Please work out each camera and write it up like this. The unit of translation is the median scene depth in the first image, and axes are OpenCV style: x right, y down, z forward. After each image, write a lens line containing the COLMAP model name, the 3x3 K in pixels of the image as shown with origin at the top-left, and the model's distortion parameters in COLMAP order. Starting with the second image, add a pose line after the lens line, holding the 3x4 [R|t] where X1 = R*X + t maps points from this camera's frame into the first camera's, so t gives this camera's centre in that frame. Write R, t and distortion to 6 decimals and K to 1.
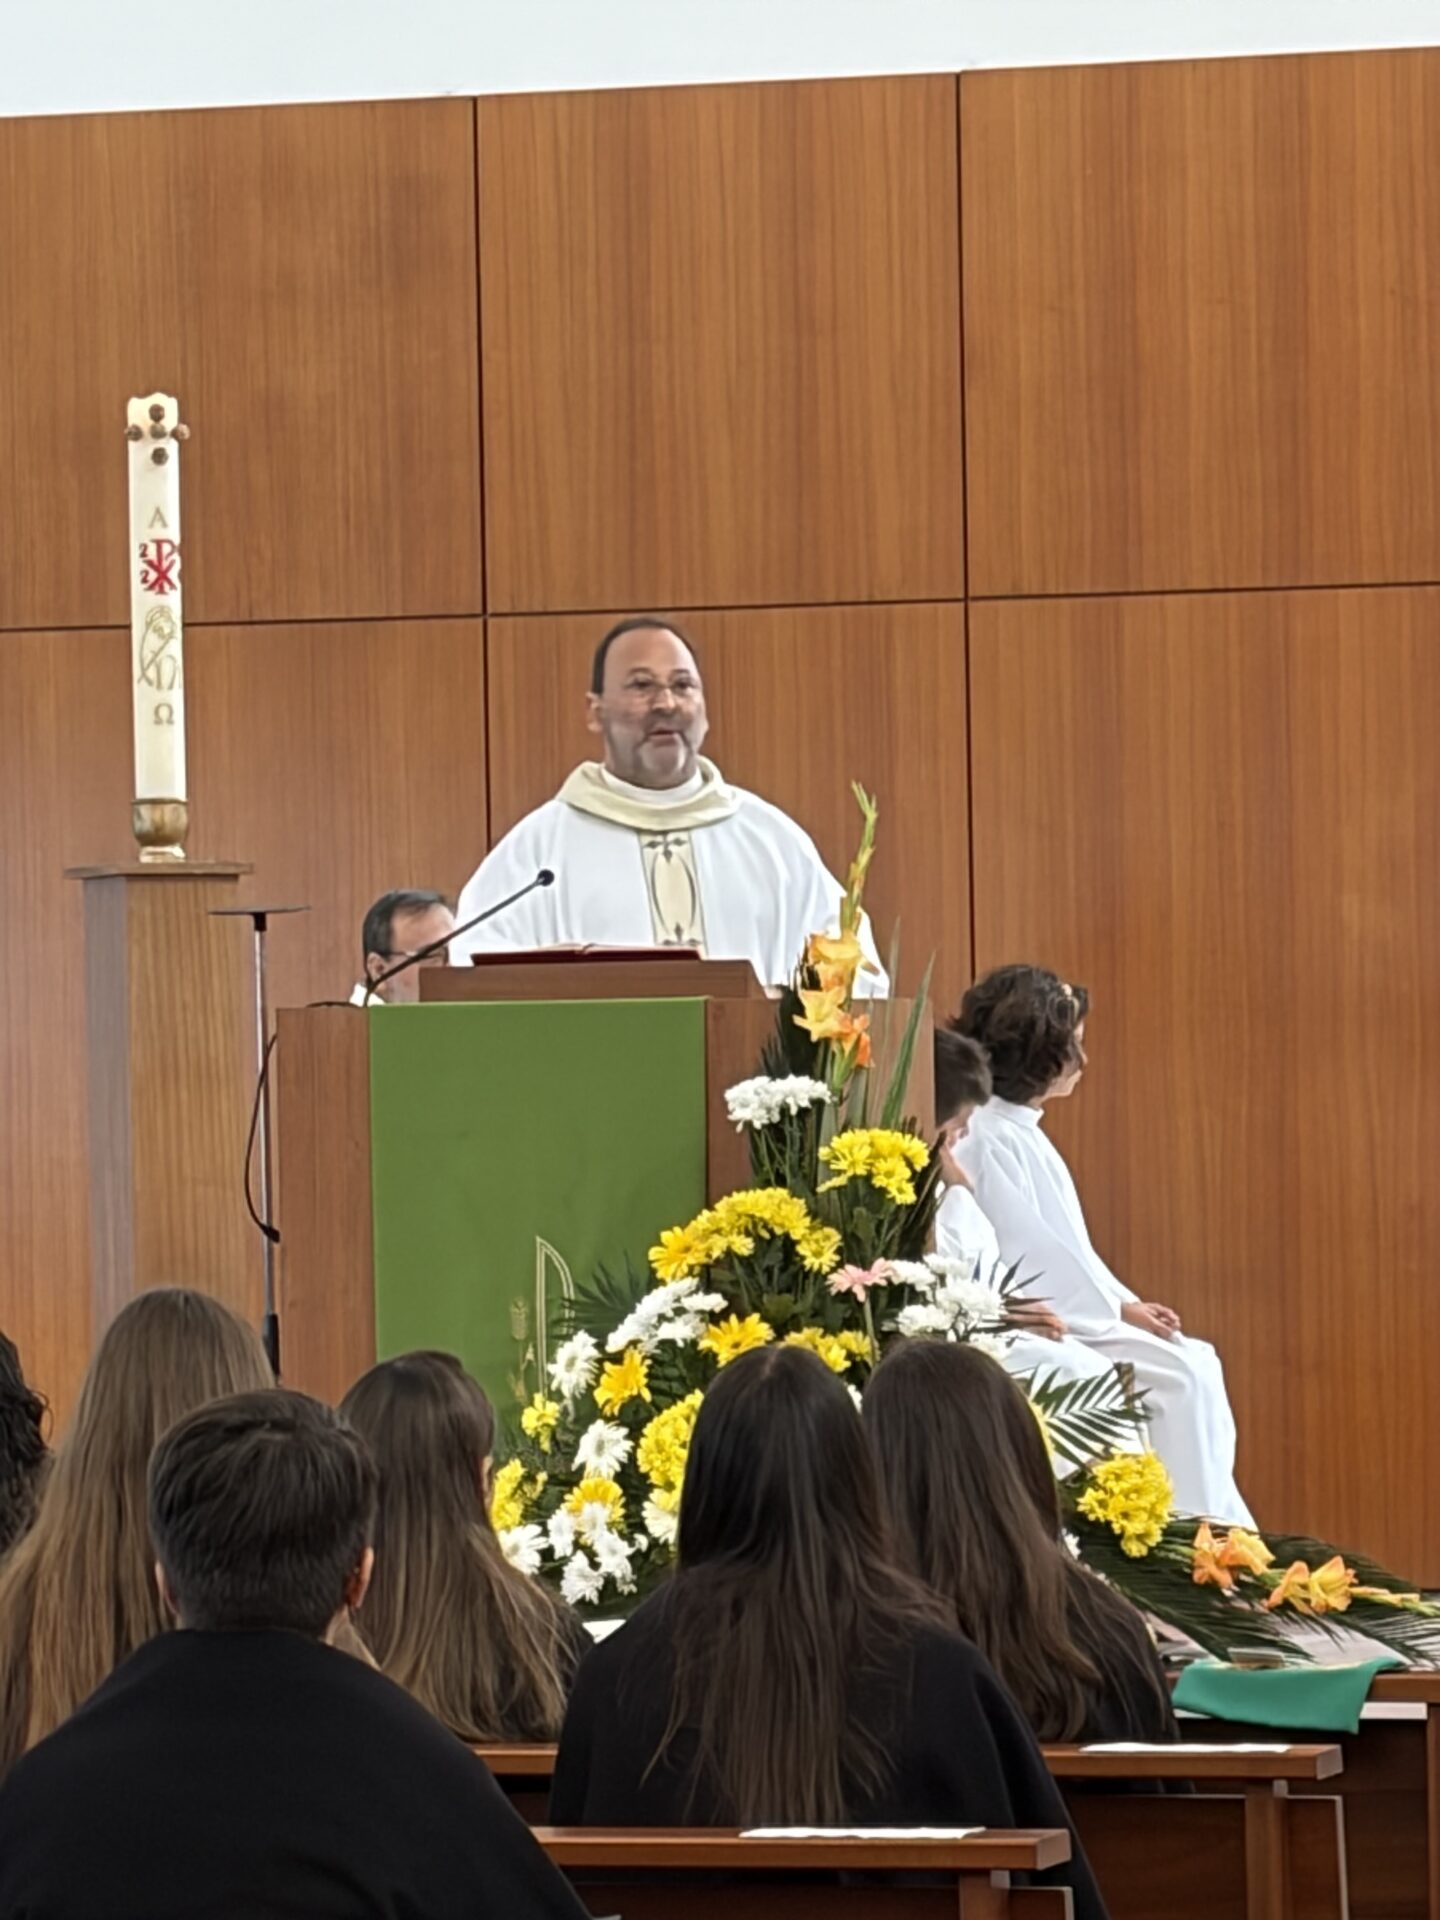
lens RADIAL K [[9645.7, 0, 720.0], [0, 9645.7, 960.0], [0, 0, 1]] dist [1.292114, -0.215627]
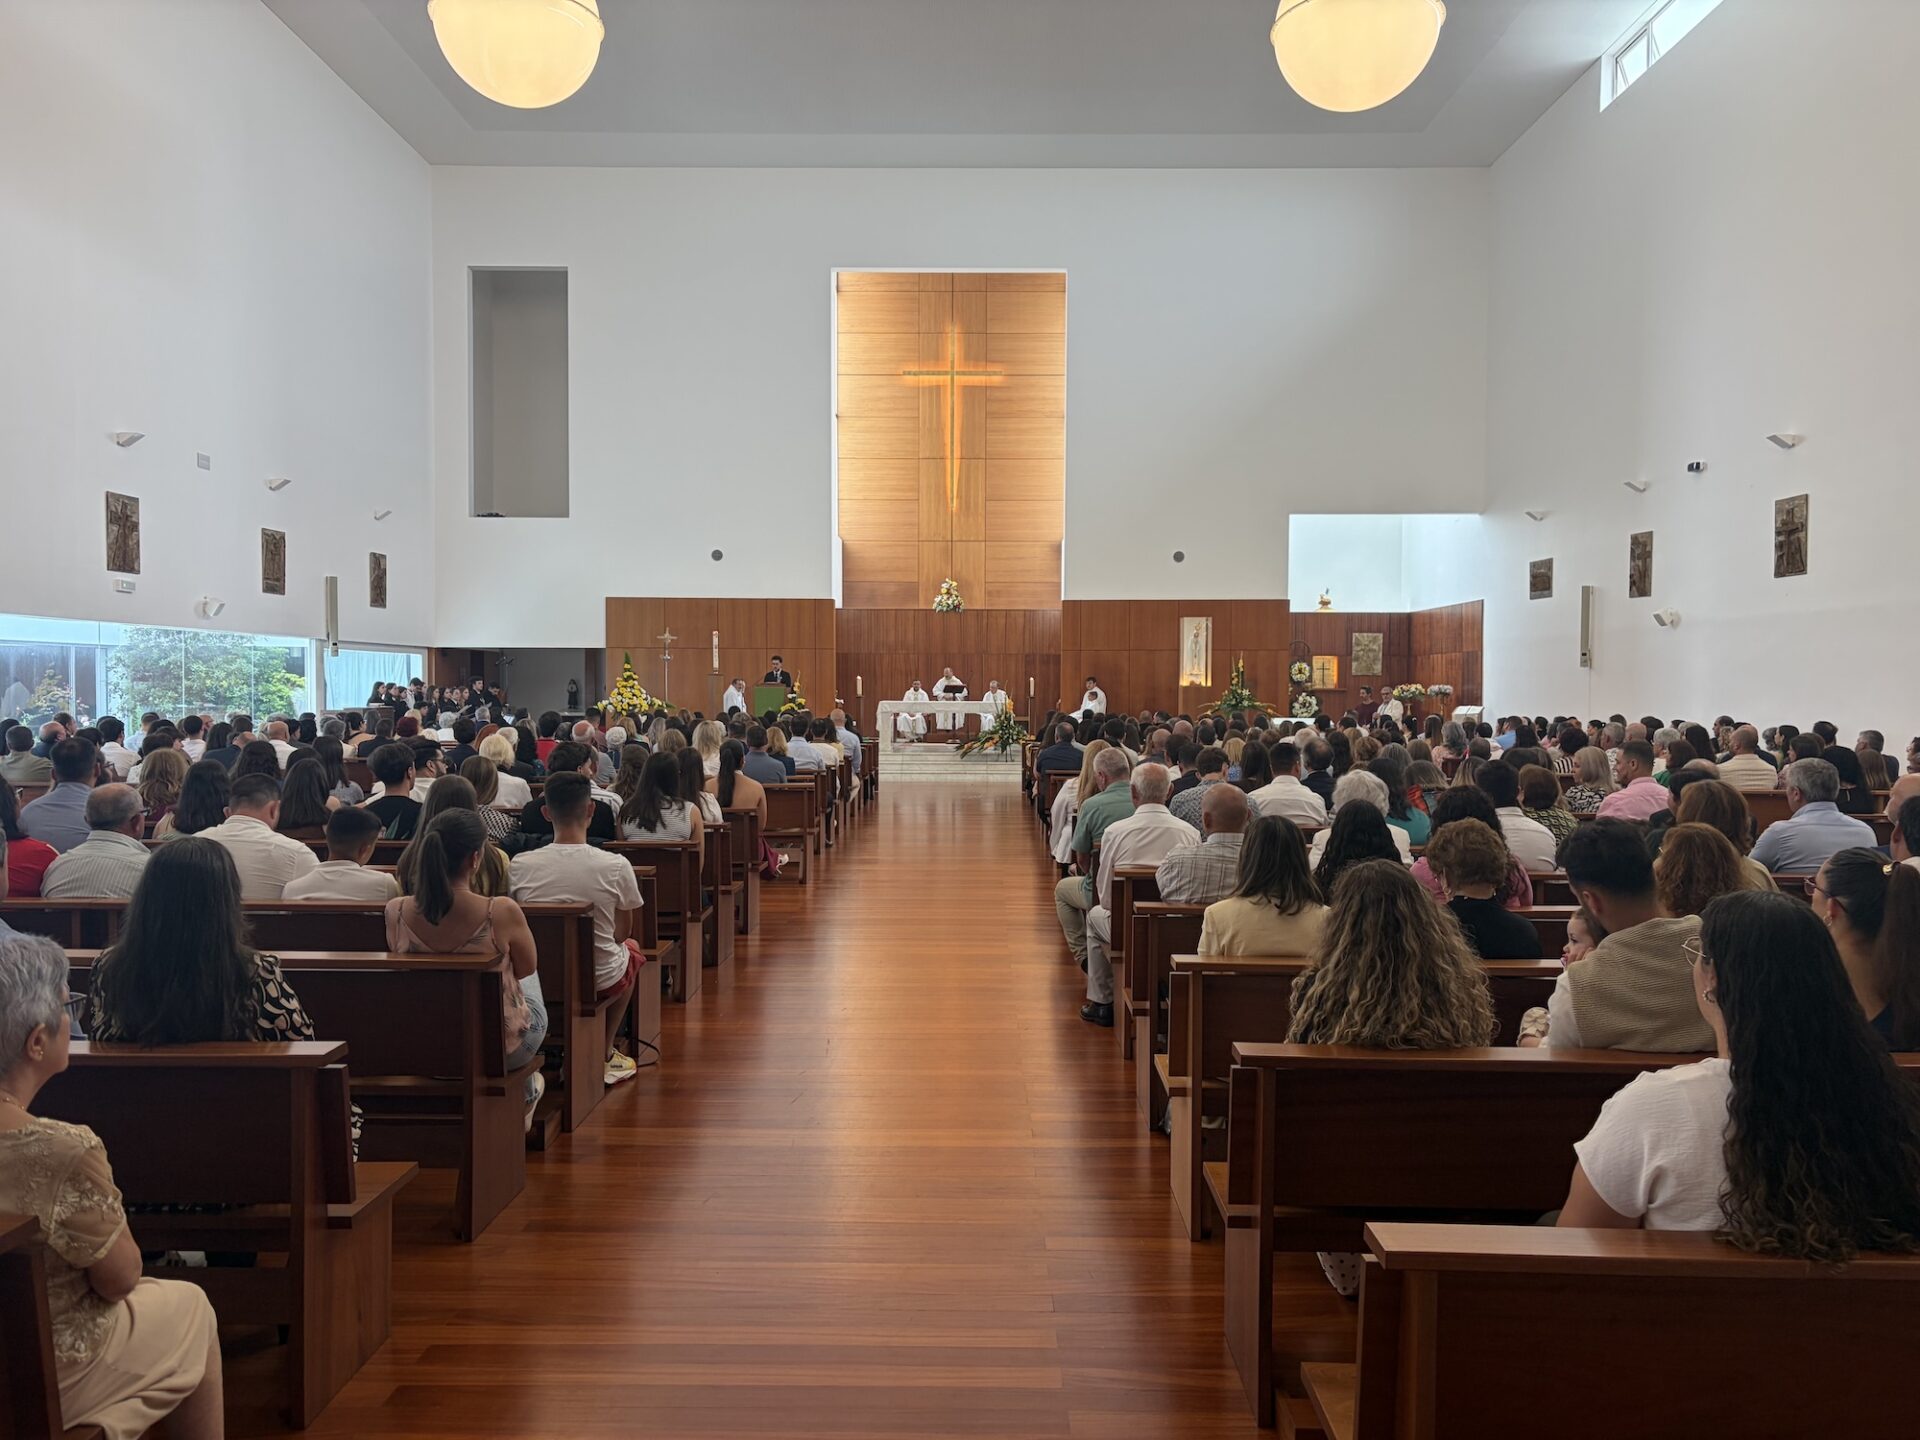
lens RADIAL K [[1452.2, 0, 960.0], [0, 1452.2, 720.0], [0, 0, 1]] dist [0.186049, -0.000417]
pose [[0.959569, 0.015684, 0.281035, -0.300074], [-0.023112, 0.999465, 0.023138, -0.002405], [-0.280522, -0.028697, 0.959419, -0.792004]]
